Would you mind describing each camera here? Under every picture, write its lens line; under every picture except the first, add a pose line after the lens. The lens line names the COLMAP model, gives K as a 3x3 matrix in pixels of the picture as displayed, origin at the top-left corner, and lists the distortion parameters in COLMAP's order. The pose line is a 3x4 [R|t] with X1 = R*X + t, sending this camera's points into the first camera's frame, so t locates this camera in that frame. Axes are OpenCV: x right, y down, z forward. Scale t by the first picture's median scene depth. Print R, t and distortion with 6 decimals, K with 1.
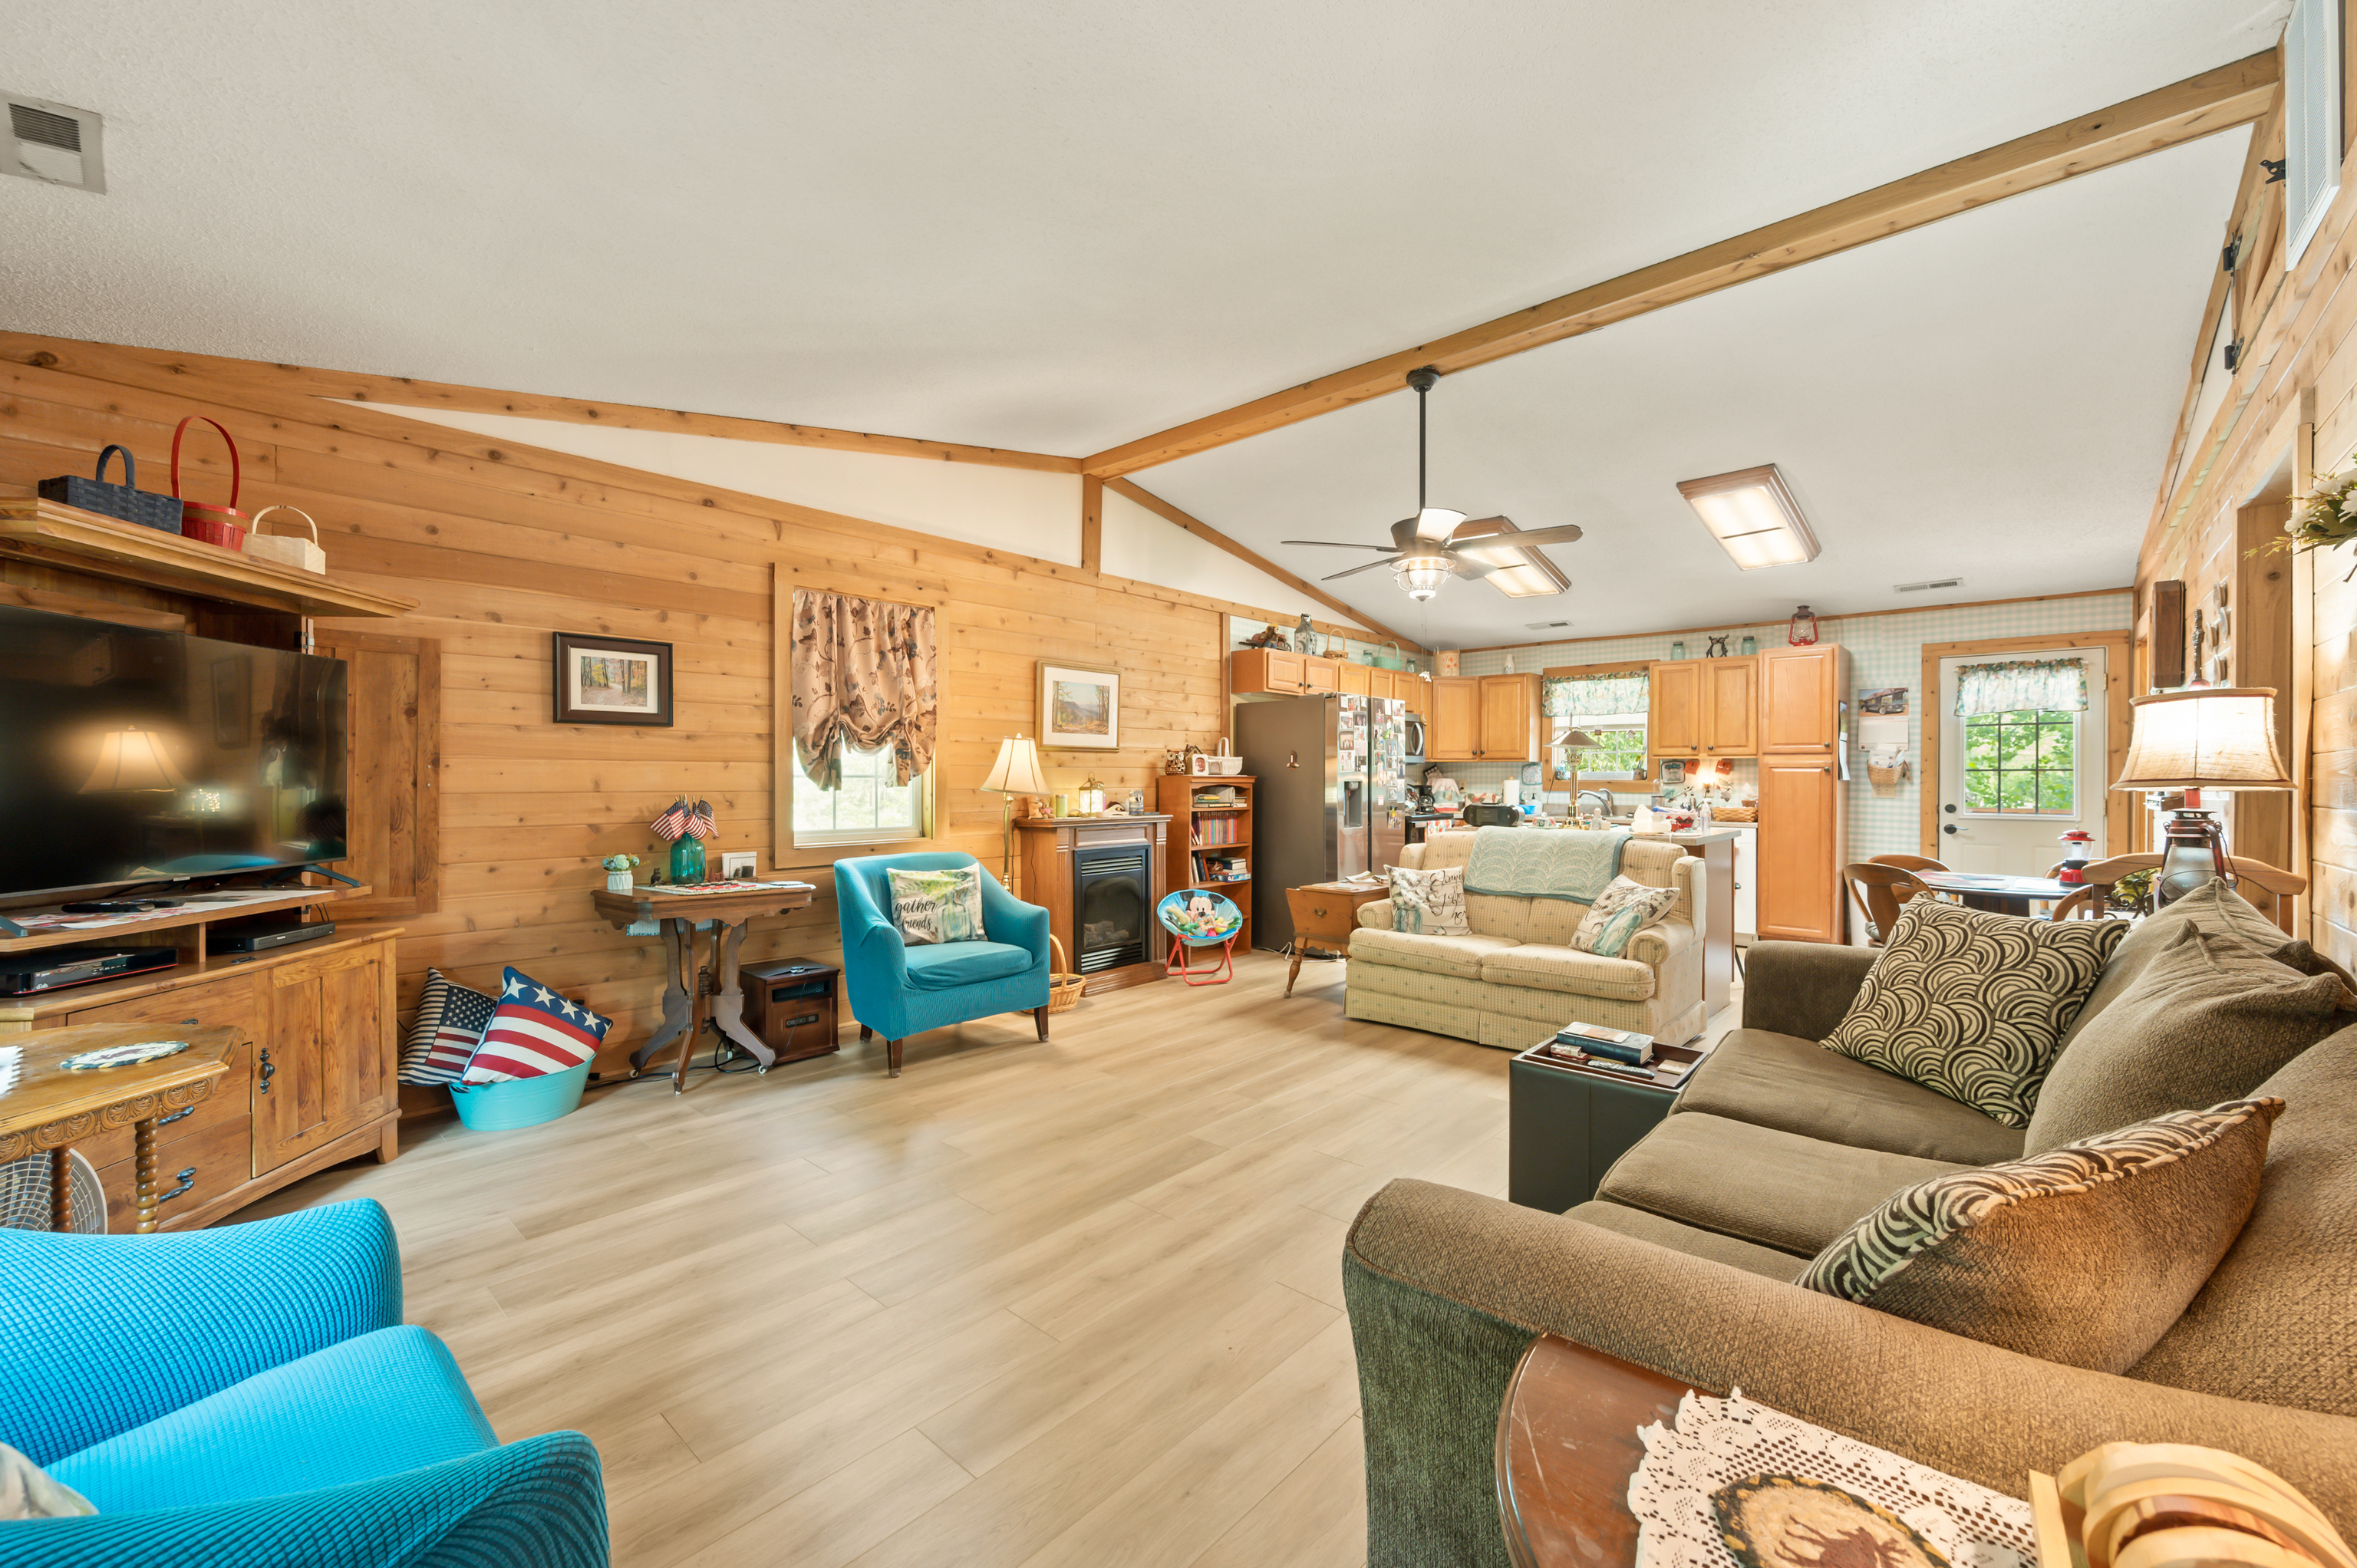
lens RADIAL K [[929.4, 0, 1157.7], [0, 929.4, 781.2], [0, 0, 1]] dist [0.001991, 0.000104]
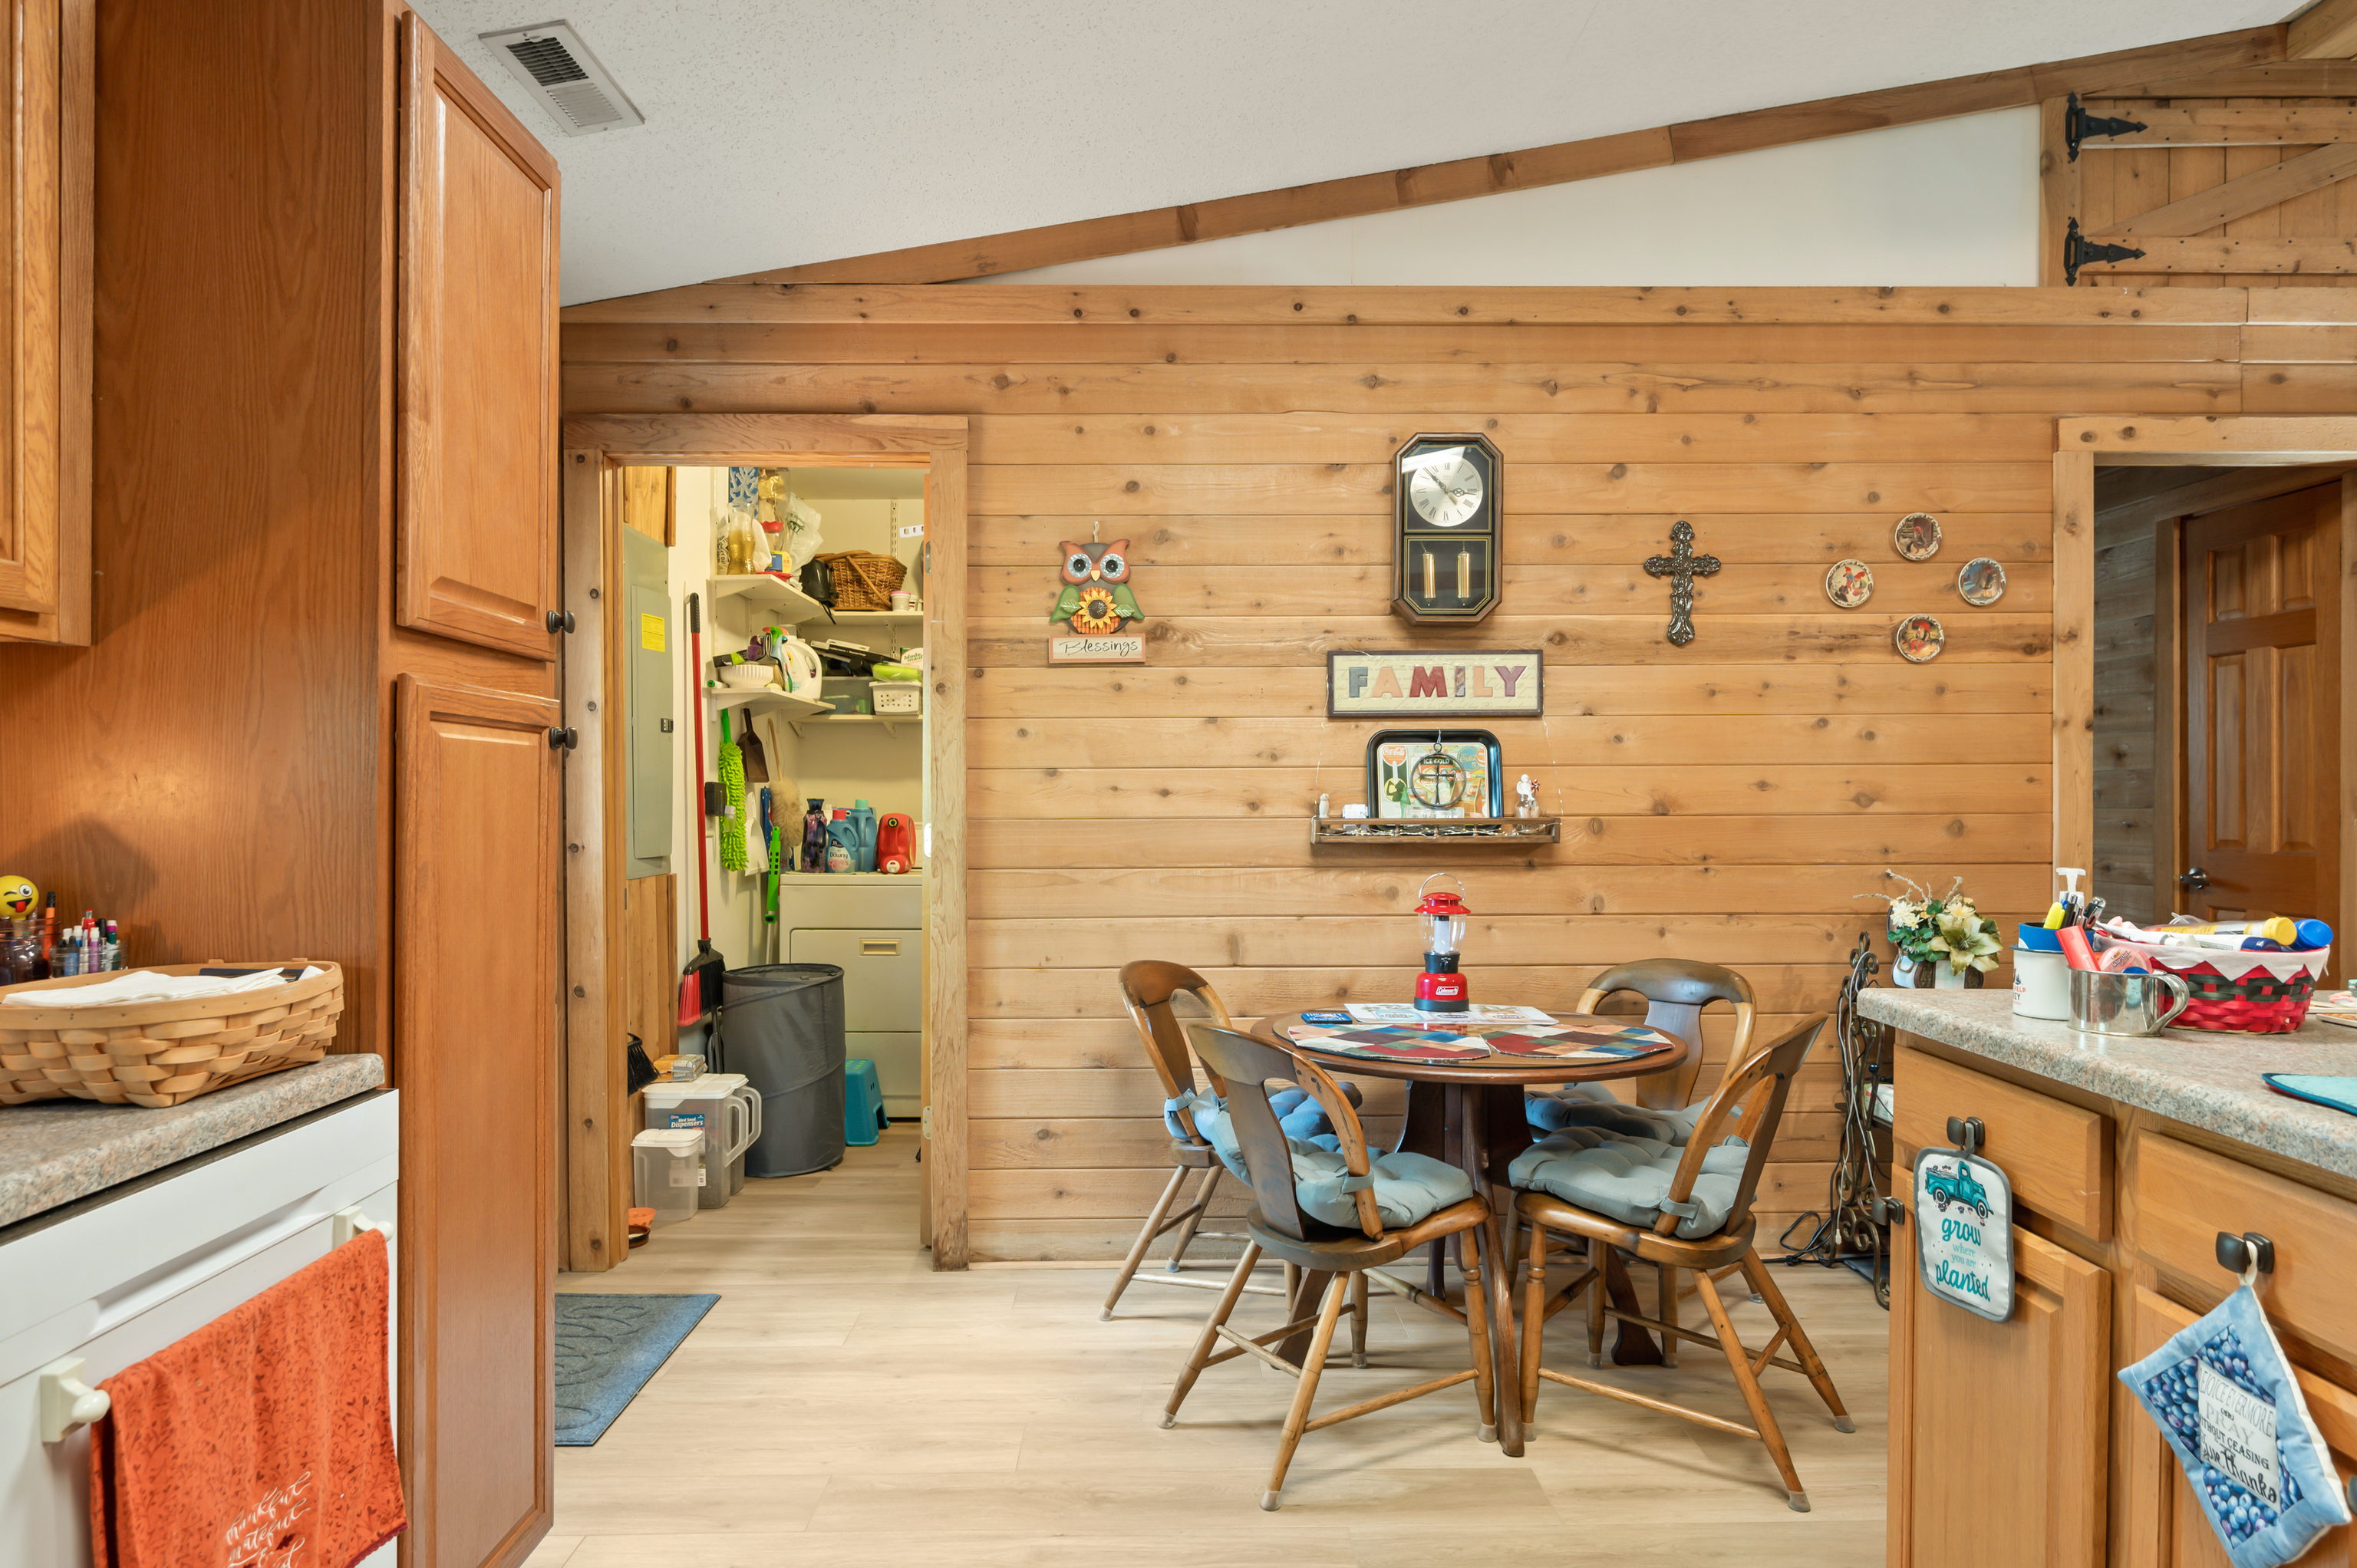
lens RADIAL K [[1393.6, 0, 1156.9], [0, 1393.6, 815.8], [0, 0, 1]] dist [-0.002270, -0.000957]
pose [[-0.691482, -0.012386, 0.722287, 0.416950], [0.001447, 0.999827, 0.018530, -0.000947], [-0.722392, 0.013858, -0.691345, 1.177646]]
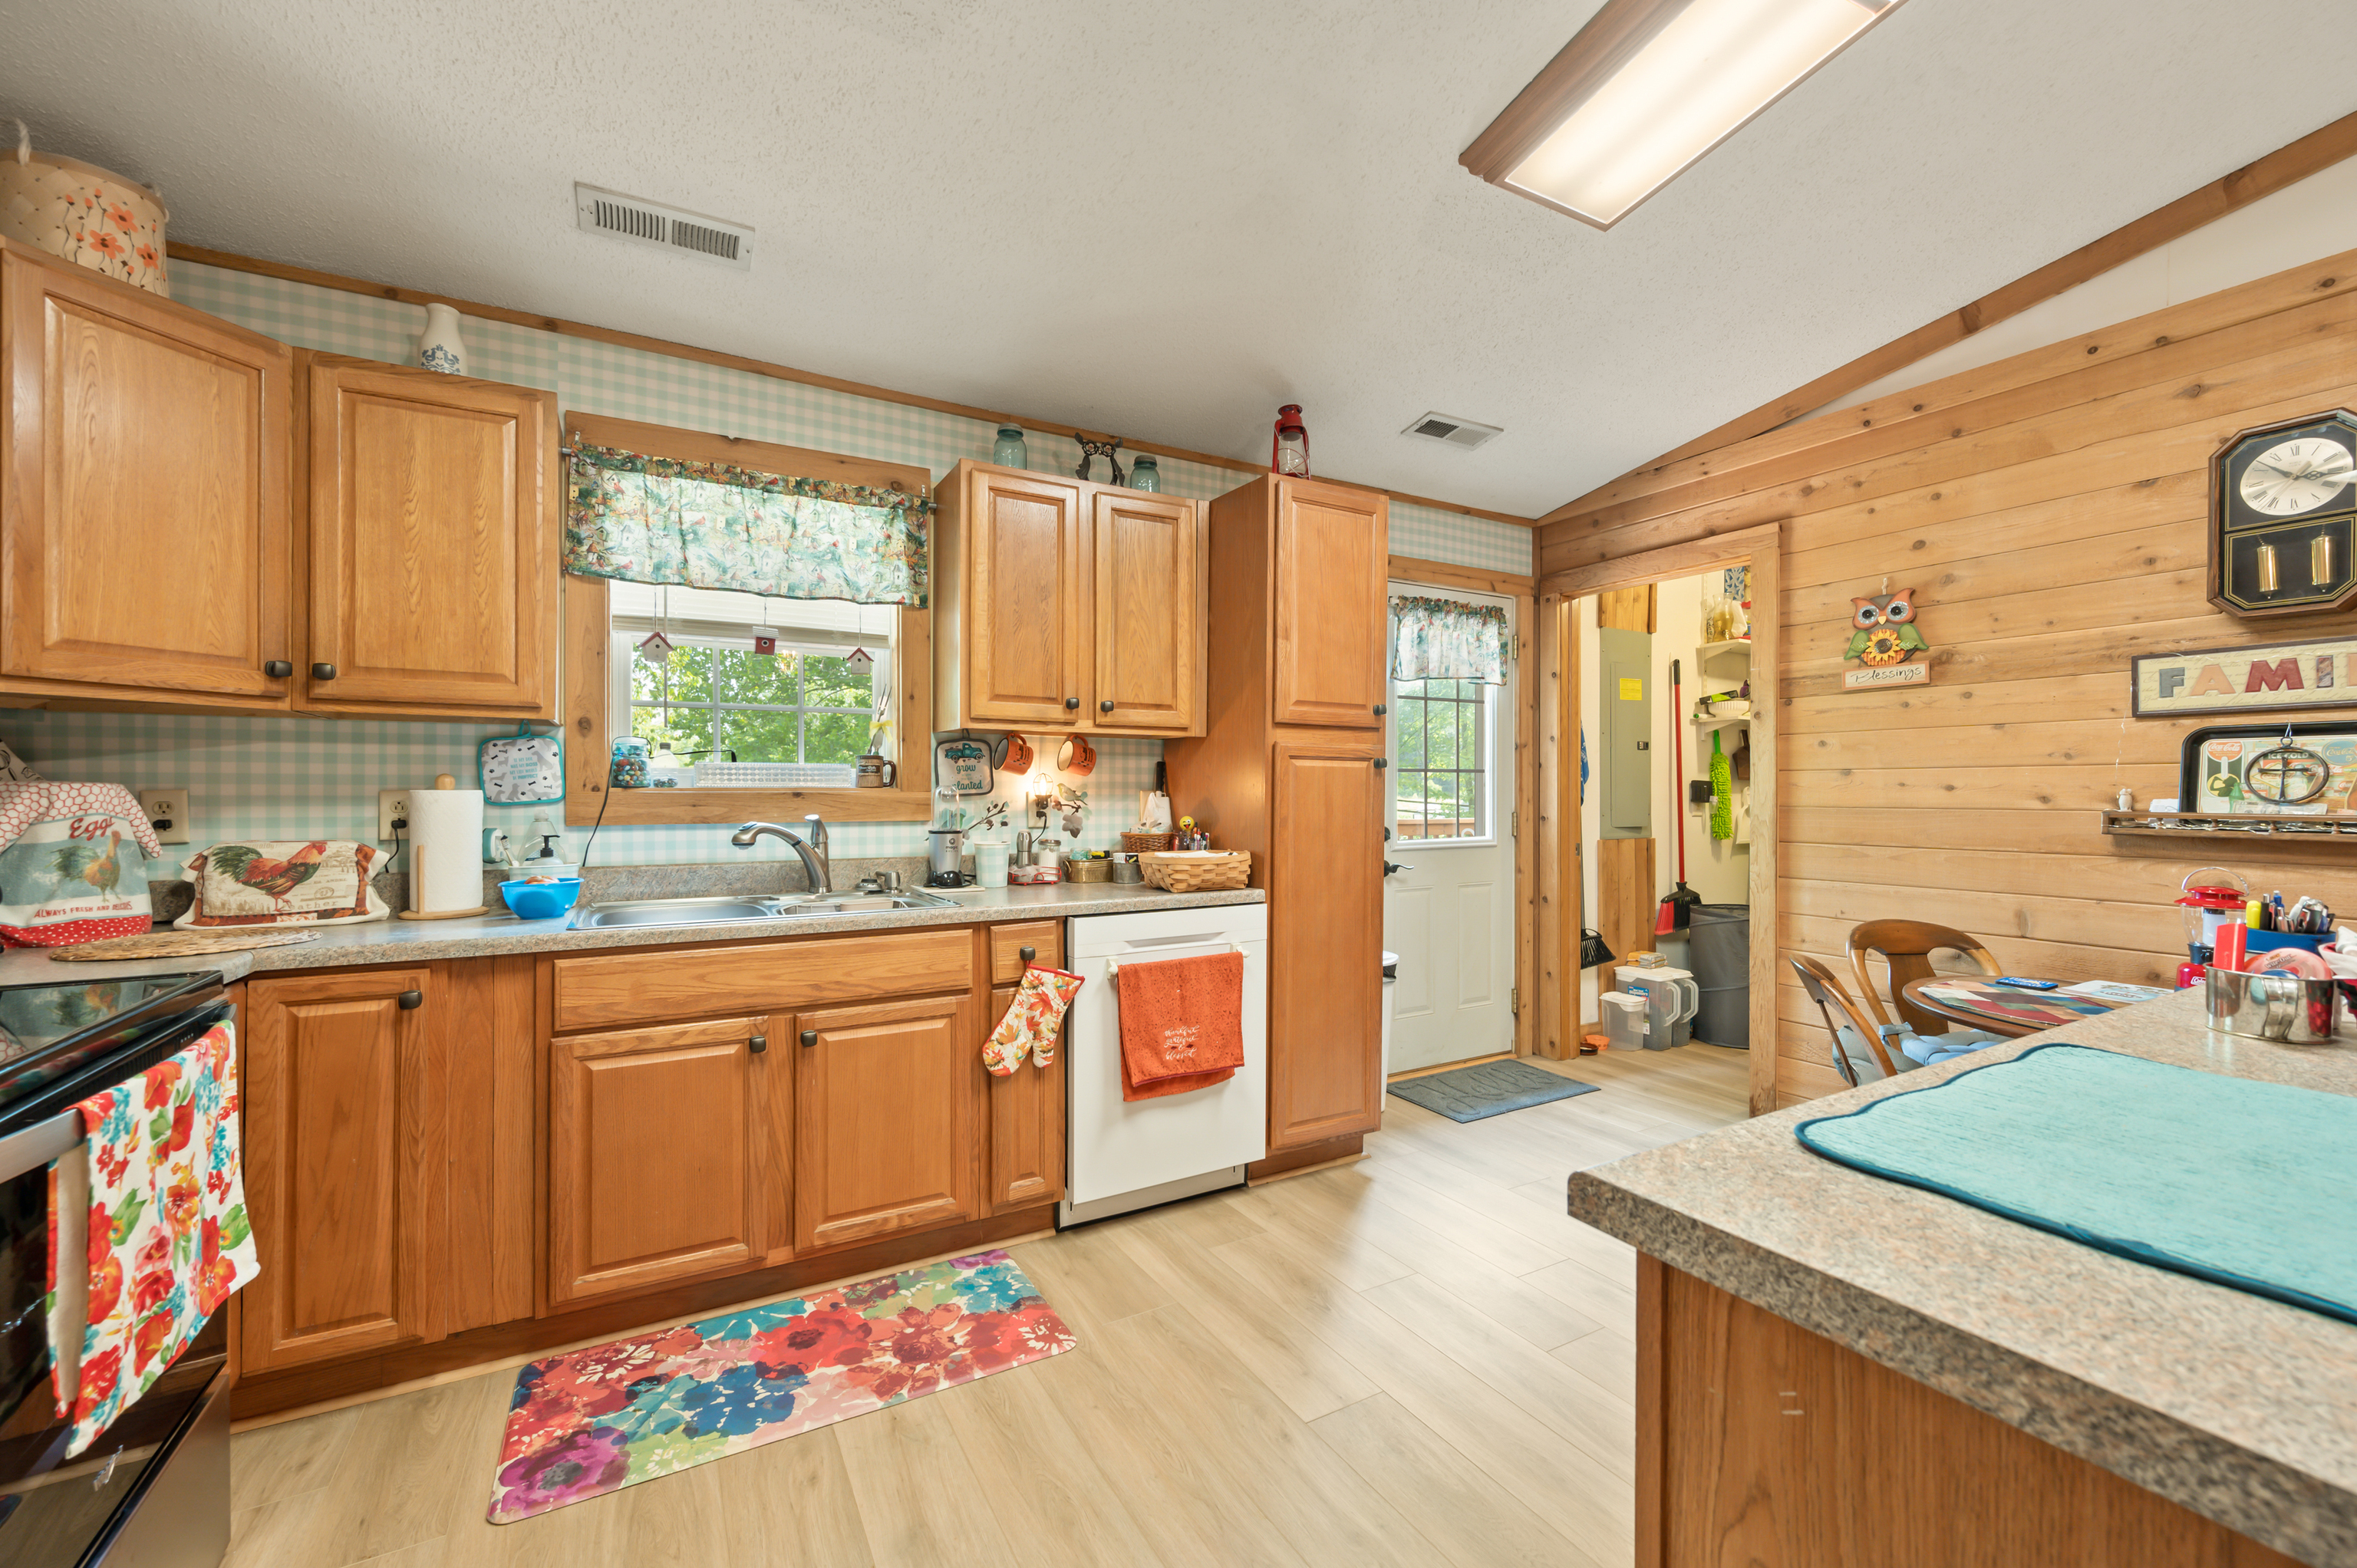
lens RADIAL K [[927.9, 0, 1175.5], [0, 927.9, 789.4], [0, 0, 1]] dist [-0.000469, -0.000368]
pose [[0.290192, -0.003472, 0.956962, 0.259065], [0.002900, 0.999992, 0.002748, -0.001384], [-0.956964, 0.001978, 0.290200, 1.007622]]
